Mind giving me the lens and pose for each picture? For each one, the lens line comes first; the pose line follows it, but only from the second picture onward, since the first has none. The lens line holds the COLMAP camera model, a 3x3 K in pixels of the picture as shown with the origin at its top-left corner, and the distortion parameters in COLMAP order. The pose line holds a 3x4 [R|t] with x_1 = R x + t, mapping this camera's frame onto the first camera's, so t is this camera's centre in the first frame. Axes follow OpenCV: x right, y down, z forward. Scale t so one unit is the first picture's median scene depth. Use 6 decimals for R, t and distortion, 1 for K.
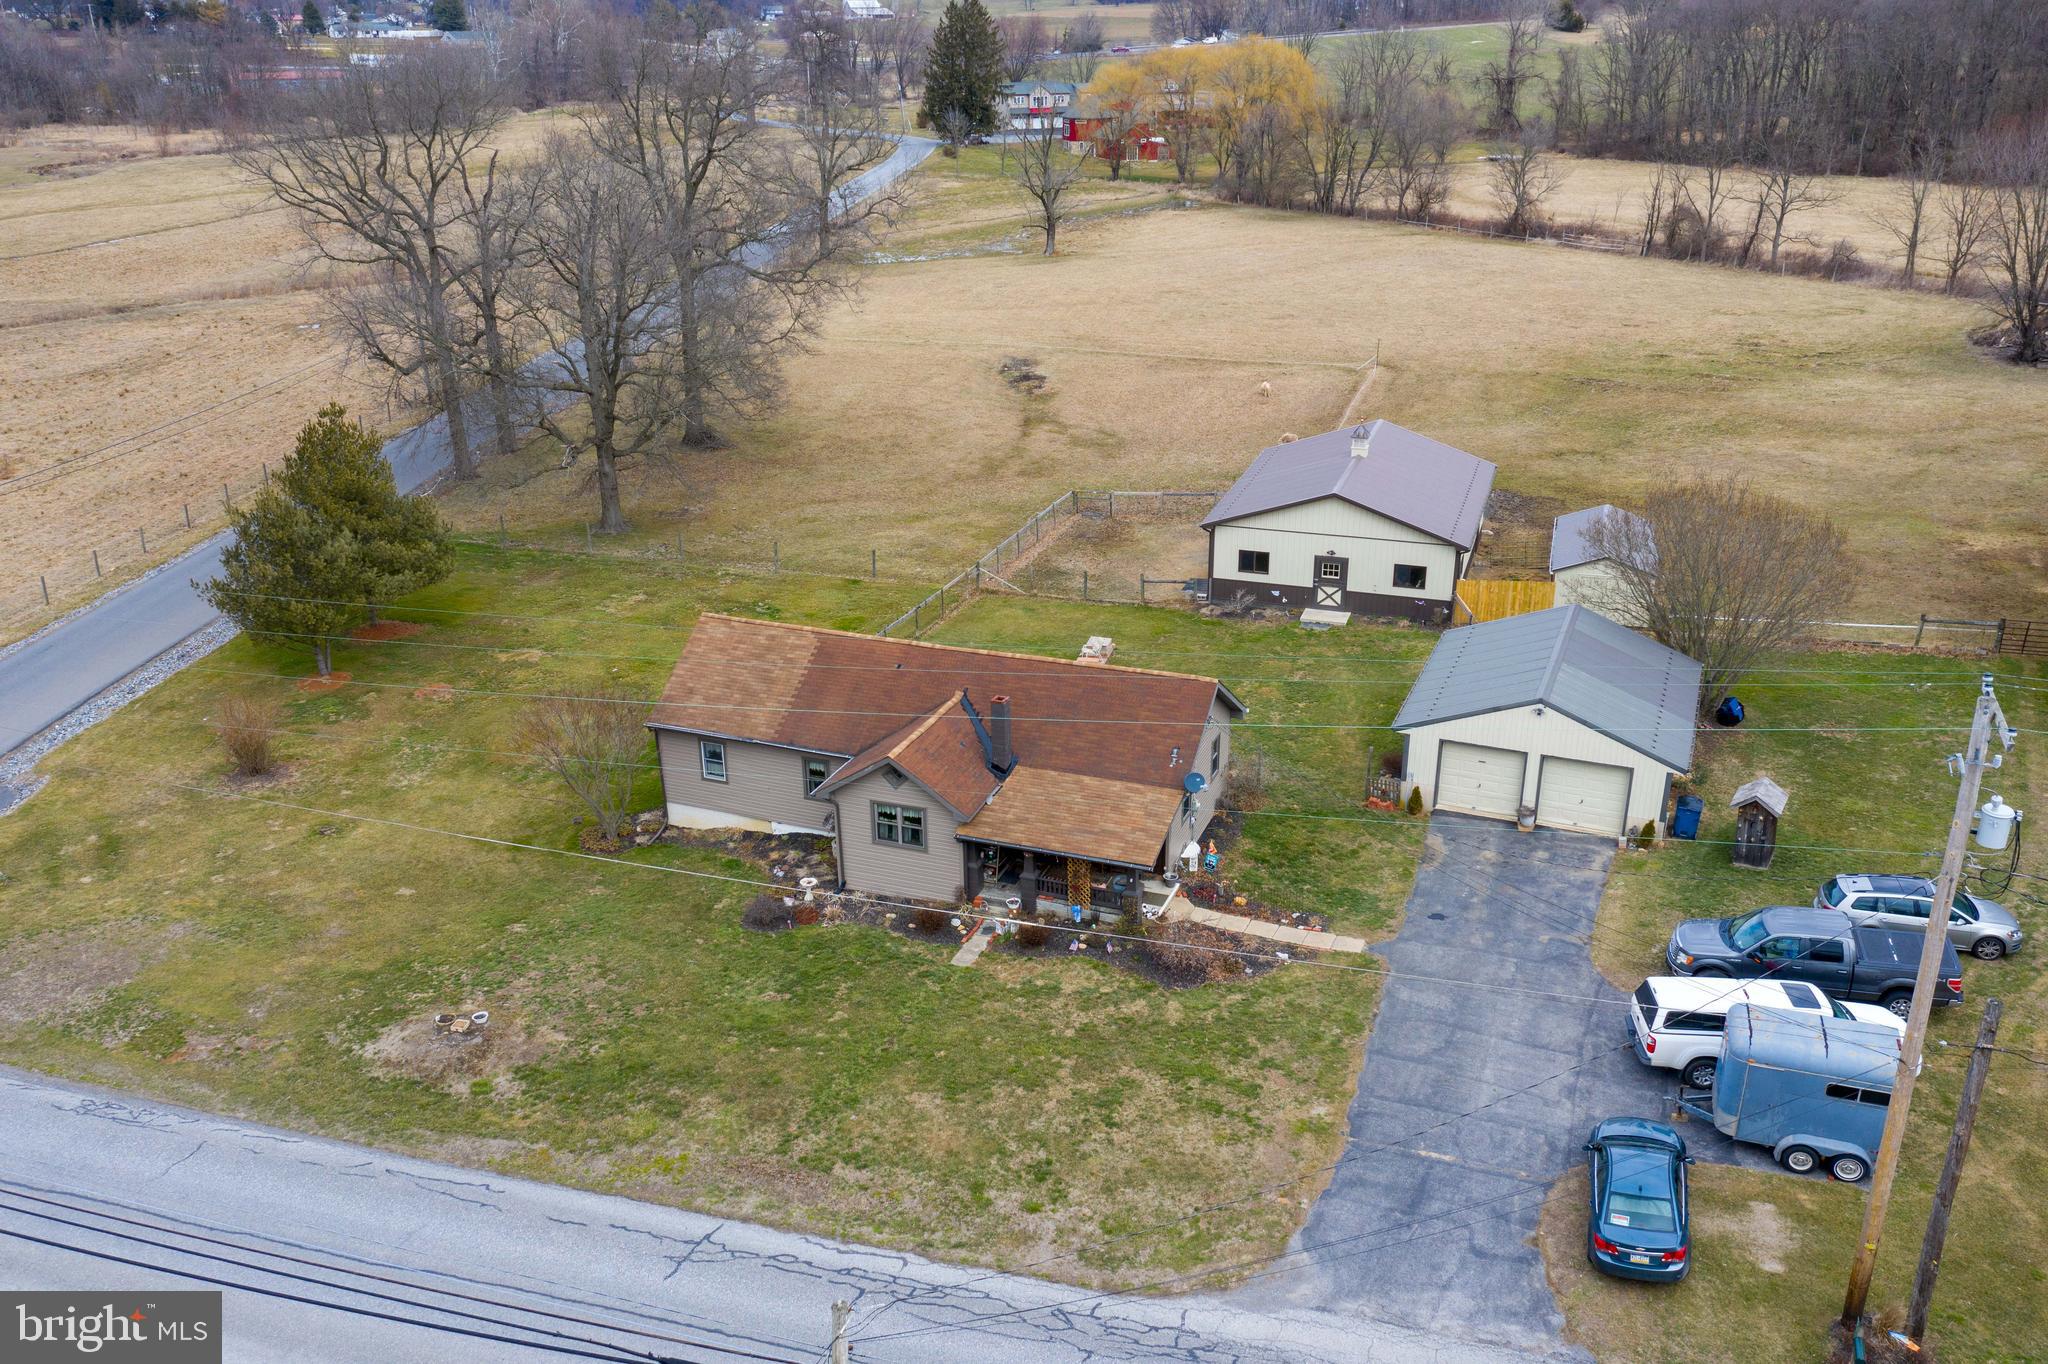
lens RADIAL K [[1633.3, 0, 1024.0], [0, 1633.3, 682.0], [0, 0, 1]] dist [0.001145, 0.008203]
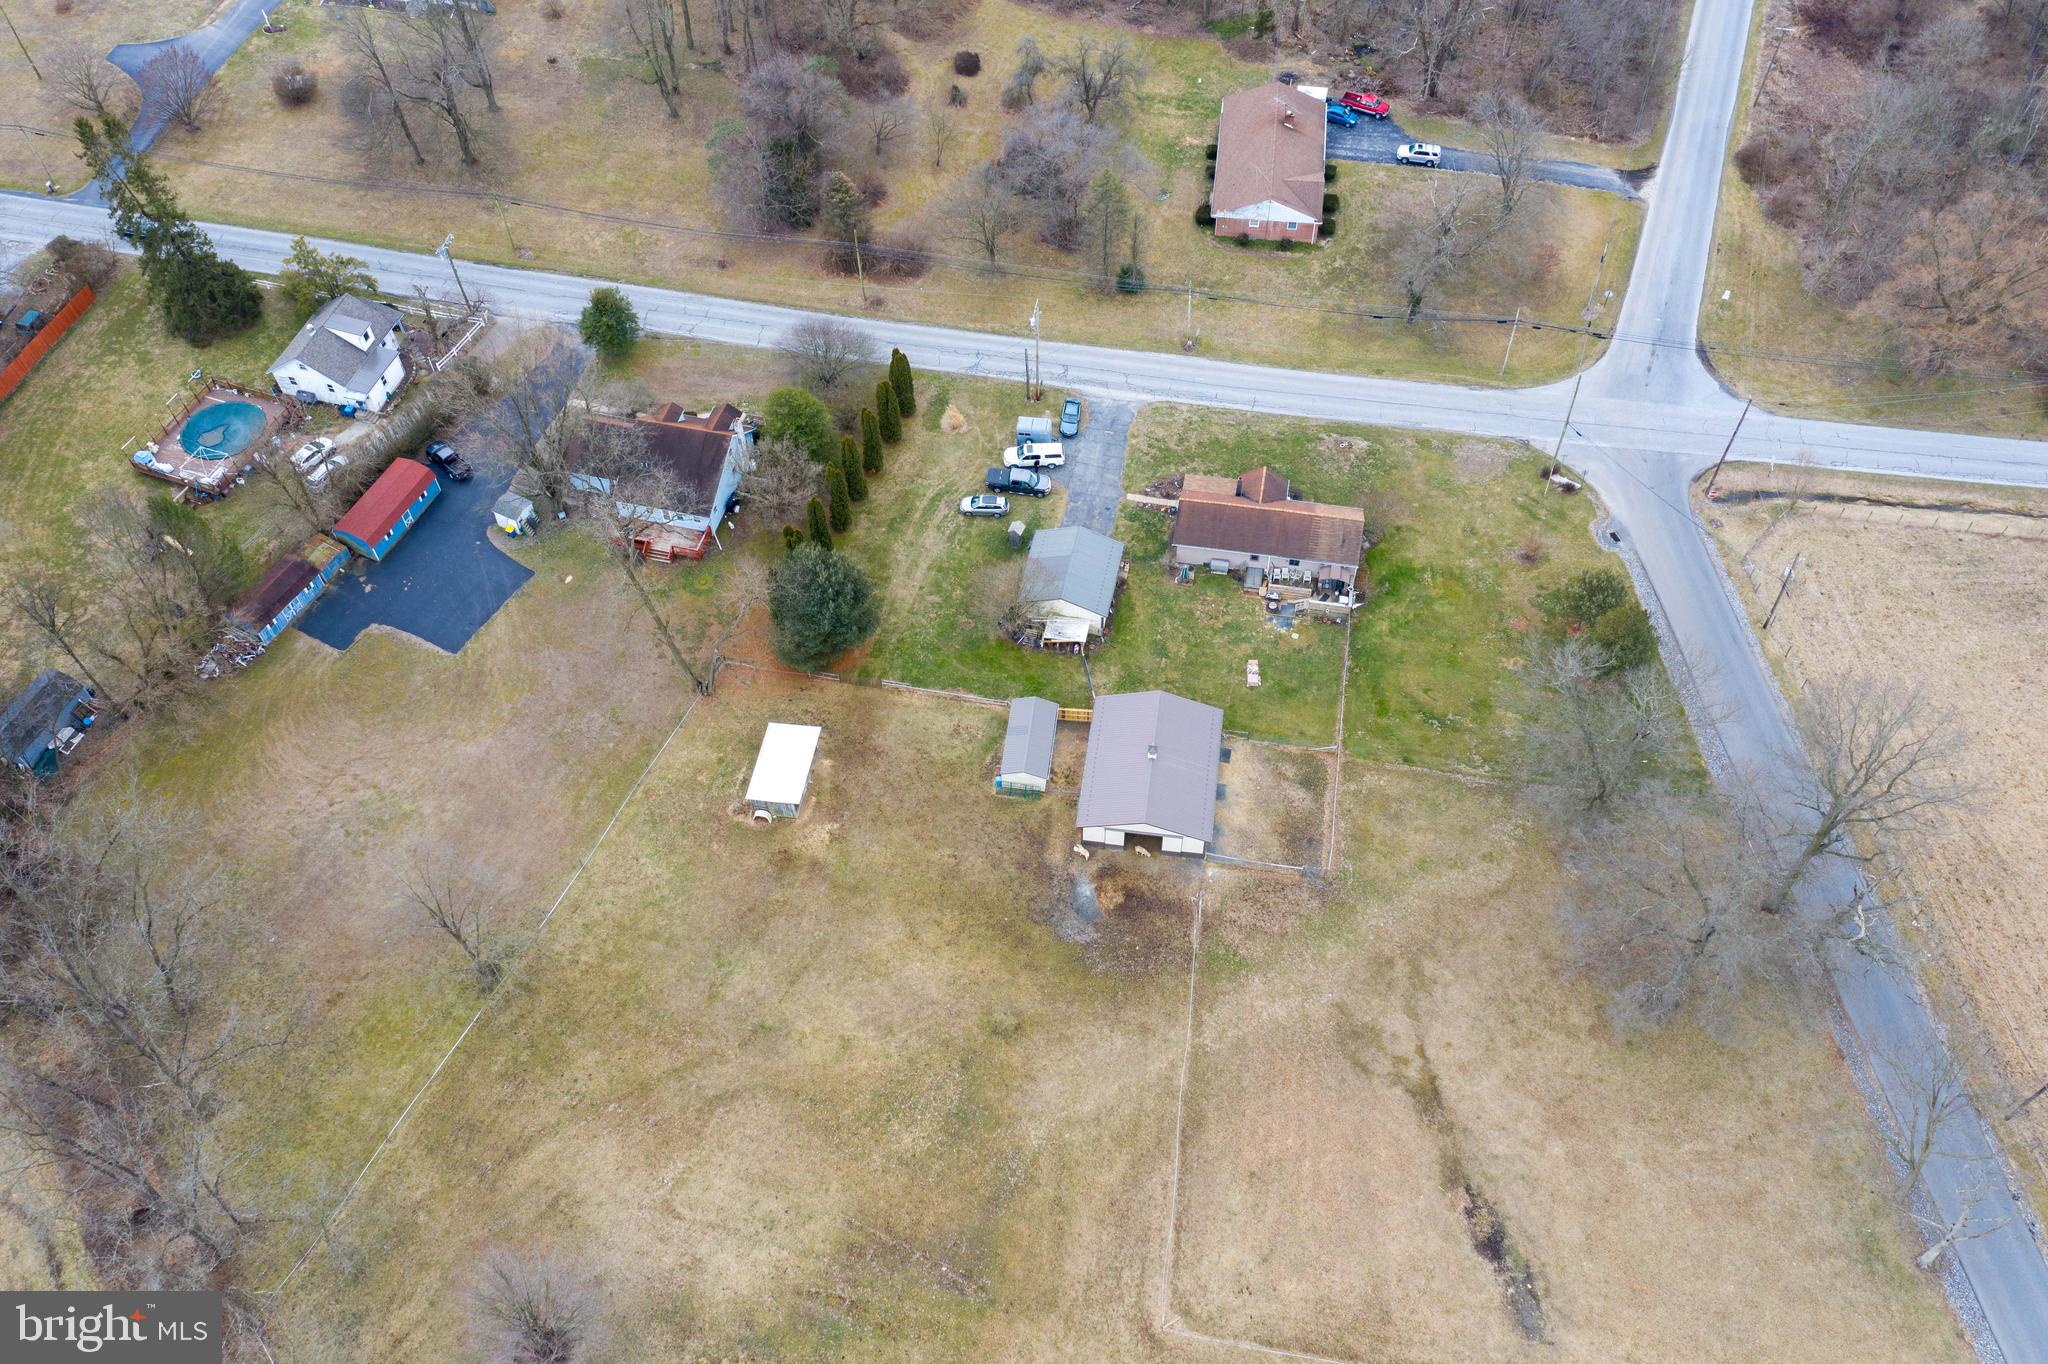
lens RADIAL K [[1627.7, 0, 1019.8], [0, 1627.7, 683.7], [0, 0, 1]] dist [-0.001543, 0.014447]
pose [[-0.980685, 0.176319, -0.084670, 0.729124], [-0.038159, 0.252097, 0.966949, -2.874149], [0.191837, 0.951503, -0.240500, 1.960168]]
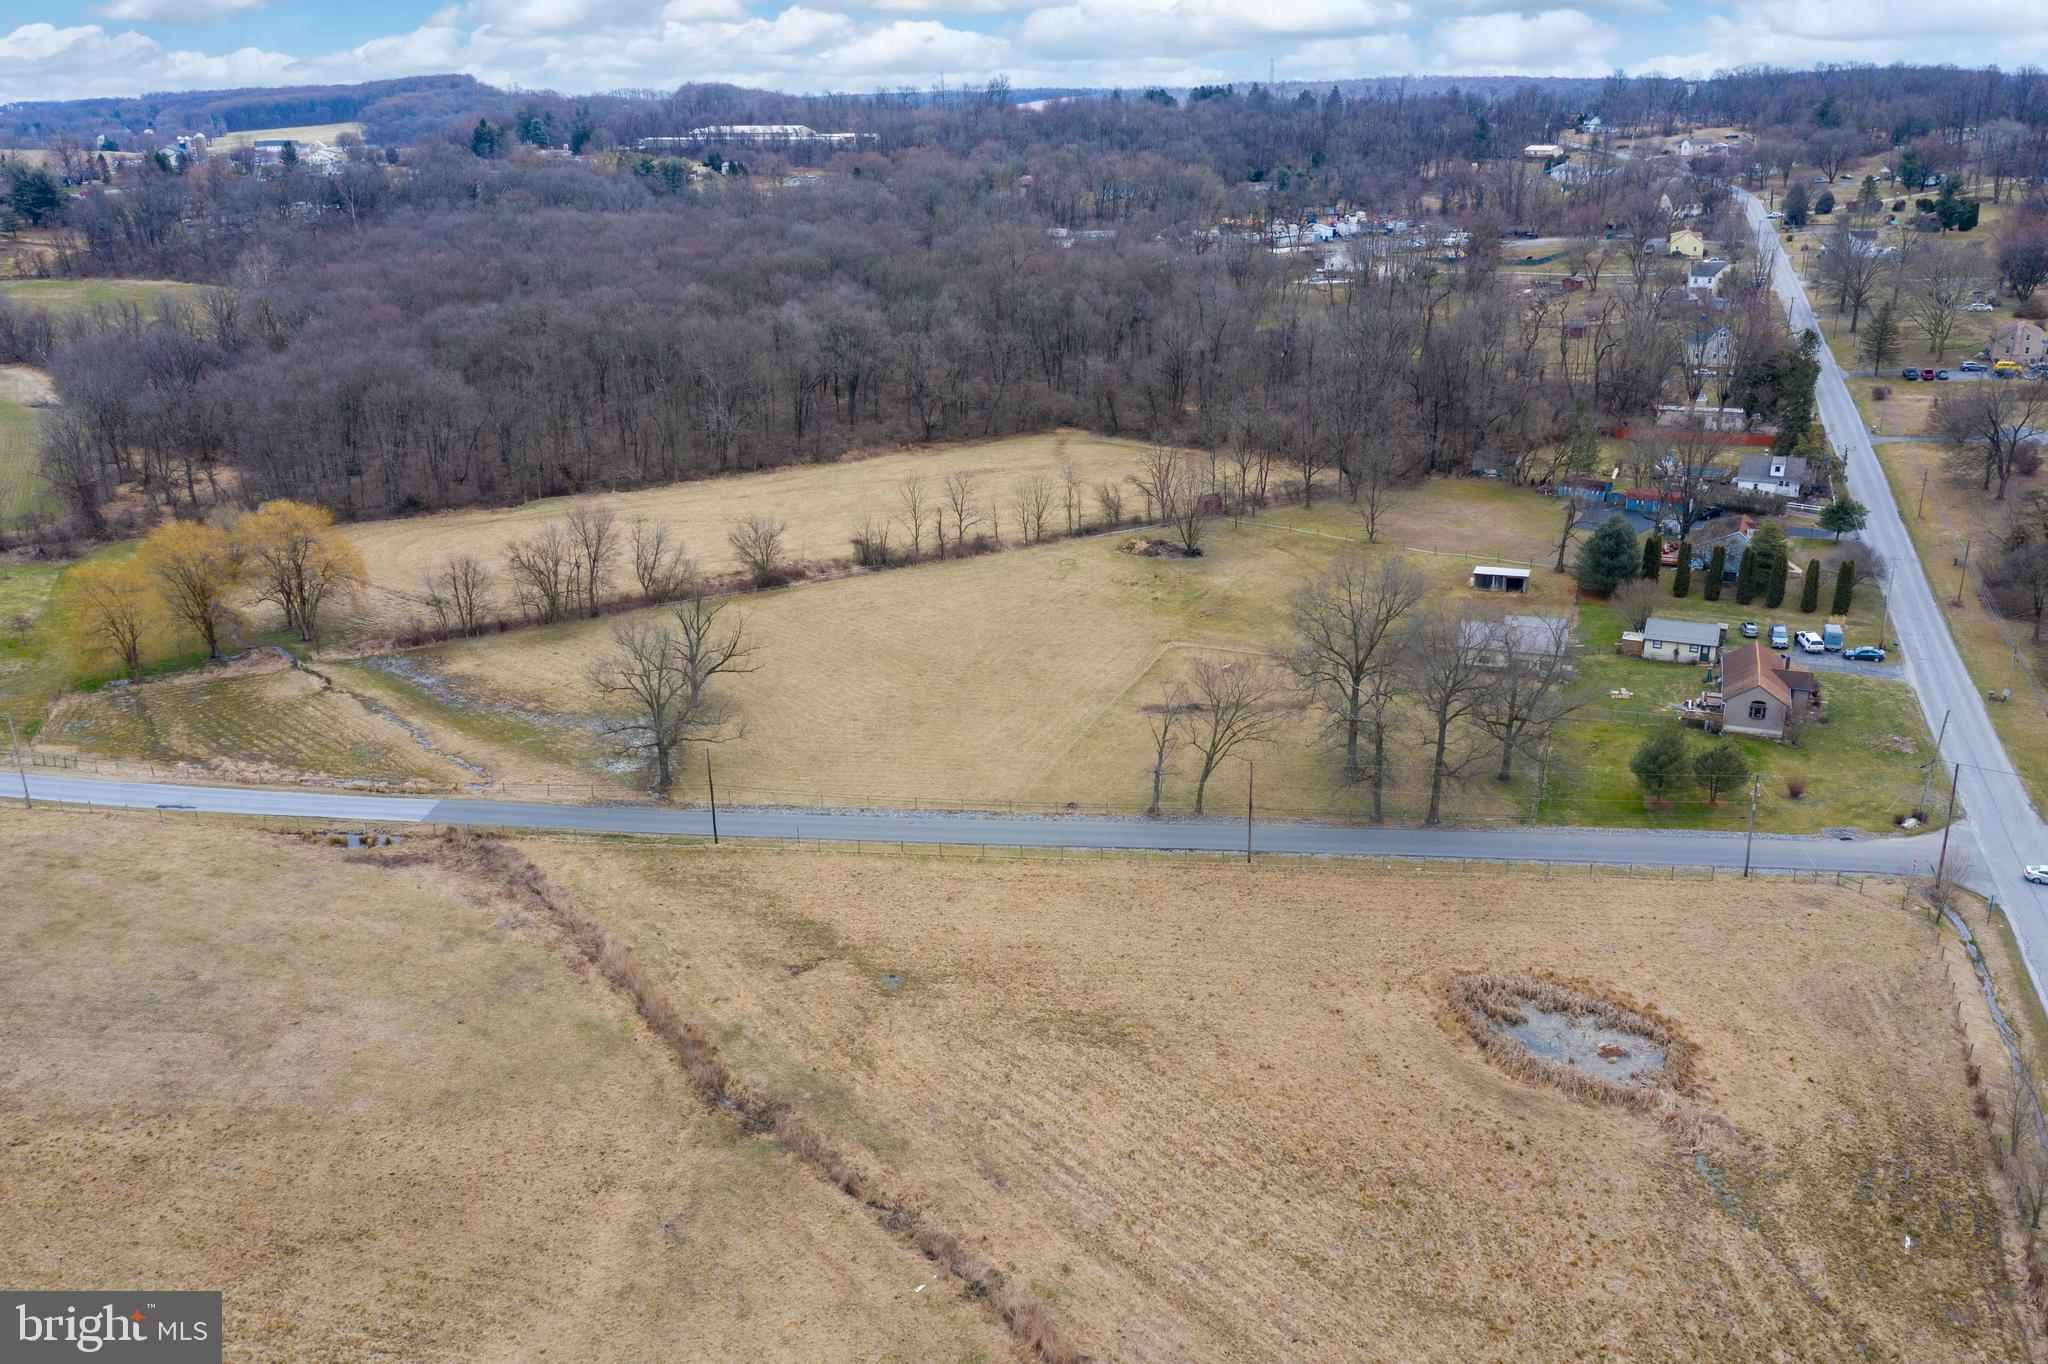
lens RADIAL K [[1627.7, 0, 1019.8], [0, 1627.7, 683.7], [0, 0, 1]] dist [-0.001543, 0.014447]
pose [[0.009950, -0.326170, 0.945259, -3.793688], [0.395540, 0.869490, 0.295862, -1.843584], [-0.918395, 0.370944, 0.137665, 2.119234]]
